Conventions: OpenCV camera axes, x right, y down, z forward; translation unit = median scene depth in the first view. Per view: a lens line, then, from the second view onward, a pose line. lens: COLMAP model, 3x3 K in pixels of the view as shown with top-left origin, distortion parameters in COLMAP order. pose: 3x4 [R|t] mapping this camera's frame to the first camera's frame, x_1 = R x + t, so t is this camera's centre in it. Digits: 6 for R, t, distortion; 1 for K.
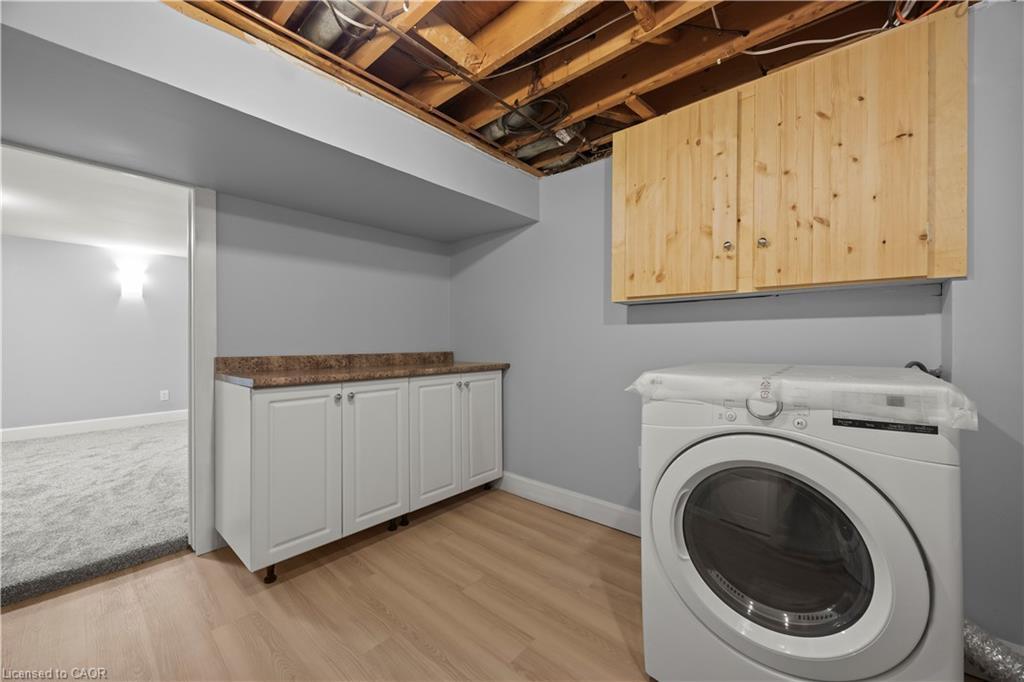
lens RADIAL K [[391.6, 0, 513.2], [0, 391.6, 340.0], [0, 0, 1]] dist [-0.001354, -0.000128]
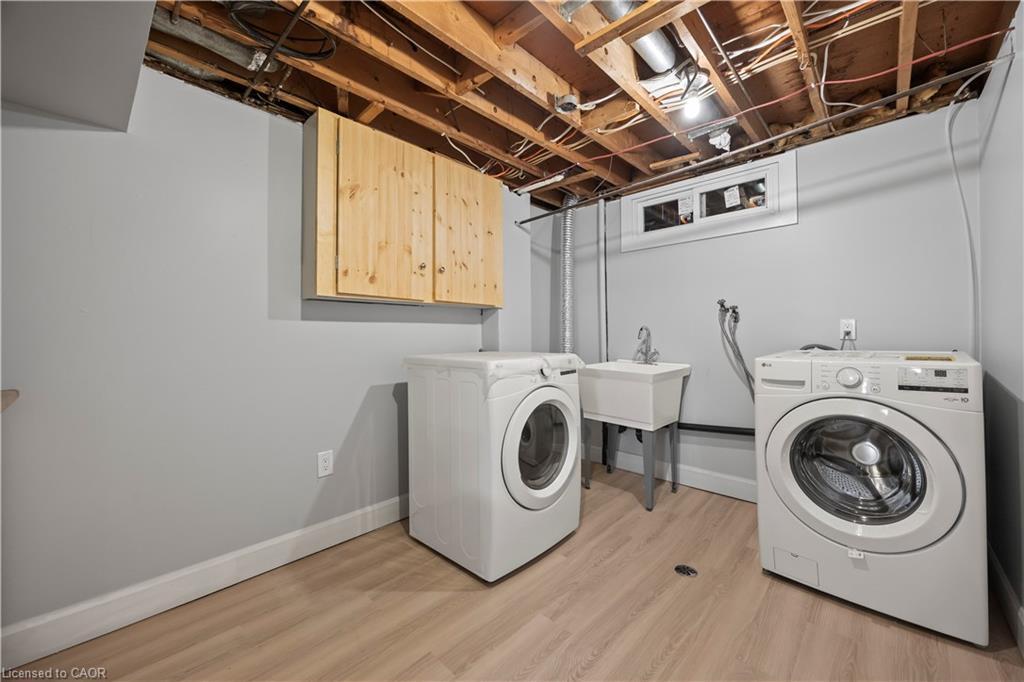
lens RADIAL K [[400.7, 0, 511.2], [0, 400.7, 333.2], [0, 0, 1]] dist [0.000093, -0.000012]
pose [[0.030178, 0.010863, 0.999485, -0.745112], [0.005825, 0.999922, -0.011044, 0.002029], [-0.999528, 0.006155, 0.030113, 0.624394]]
